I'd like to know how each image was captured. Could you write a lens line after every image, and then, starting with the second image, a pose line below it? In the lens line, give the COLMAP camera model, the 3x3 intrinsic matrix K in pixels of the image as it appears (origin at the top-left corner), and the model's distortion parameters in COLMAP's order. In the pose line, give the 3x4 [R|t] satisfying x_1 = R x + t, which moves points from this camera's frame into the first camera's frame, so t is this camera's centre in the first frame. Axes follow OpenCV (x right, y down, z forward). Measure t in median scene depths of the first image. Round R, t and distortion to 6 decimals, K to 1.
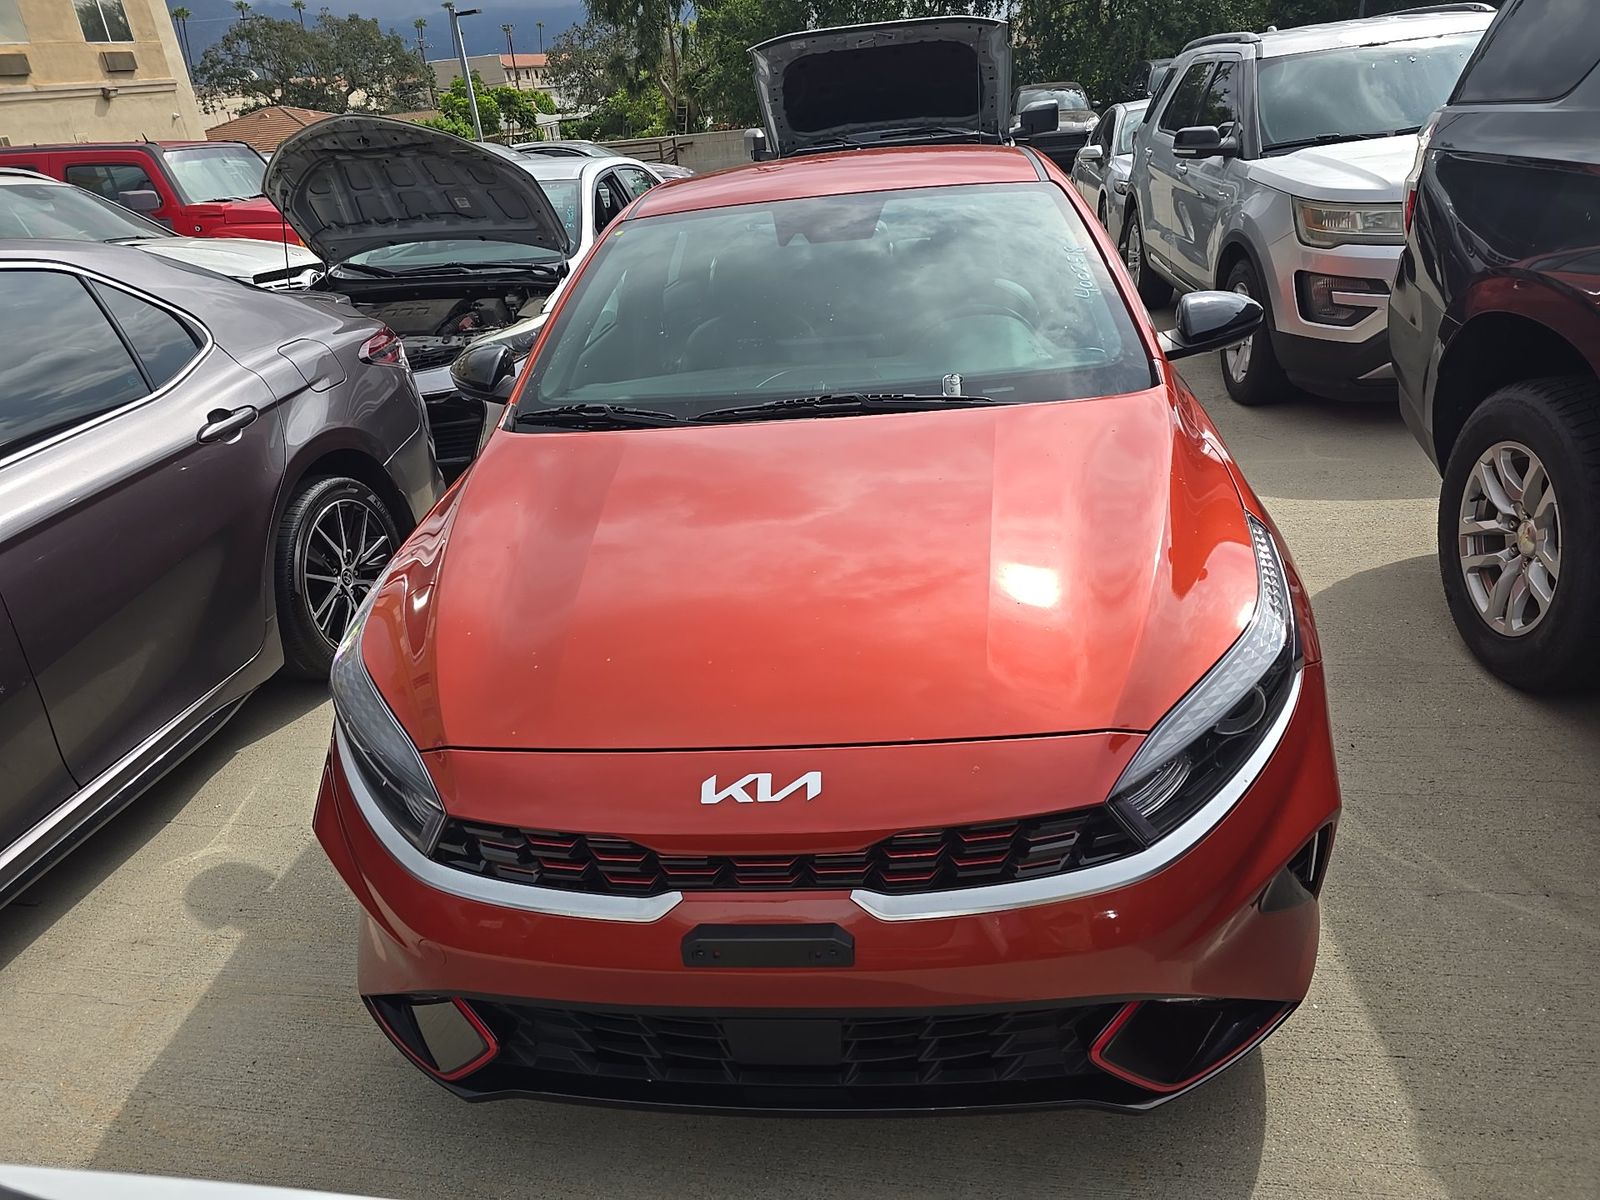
lens RADIAL K [[1096.1, 0, 800.0], [0, 1096.1, 600.0], [0, 0, 1]] dist [0.043129, -0.041636]
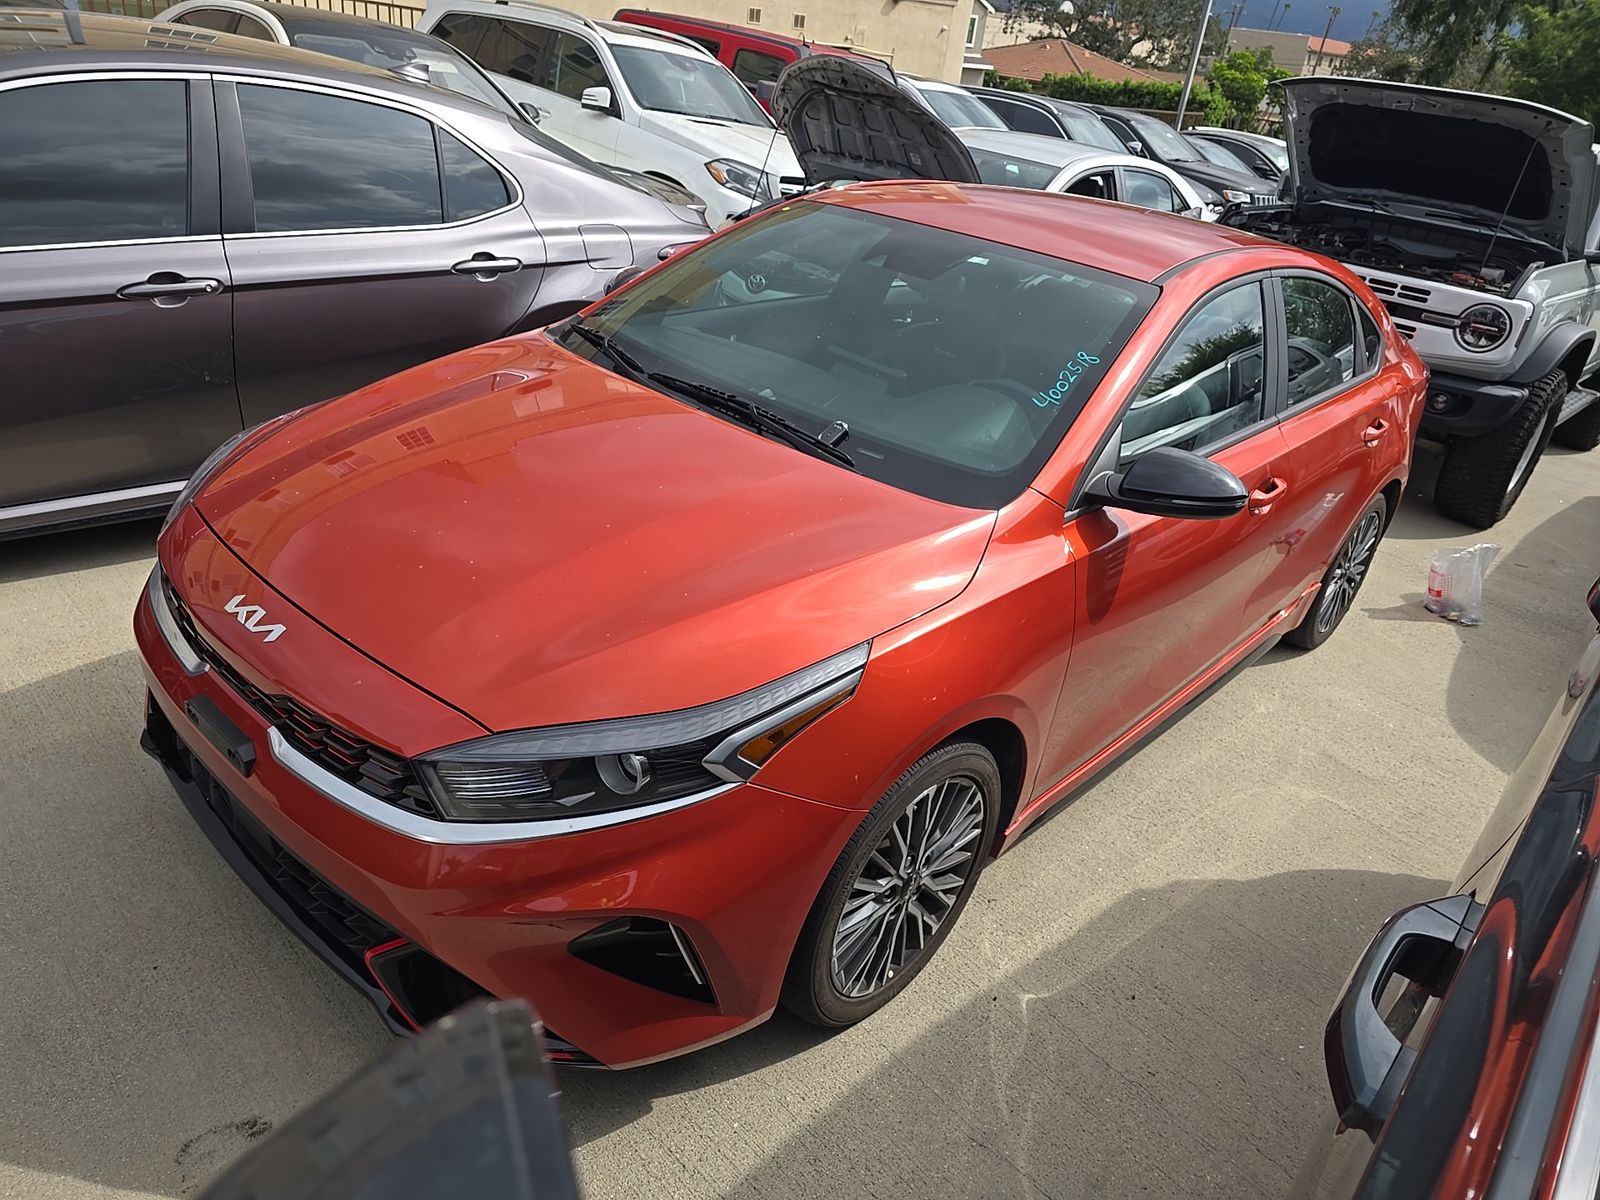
lens RADIAL K [[1096.1, 0, 800.0], [0, 1096.1, 600.0], [0, 0, 1]] dist [0.043129, -0.041636]
pose [[0.783918, 0.436697, -0.441325, 0.261196], [-0.423456, 0.895902, 0.134329, -0.073723], [0.454045, 0.081579, 0.887236, 0.039233]]
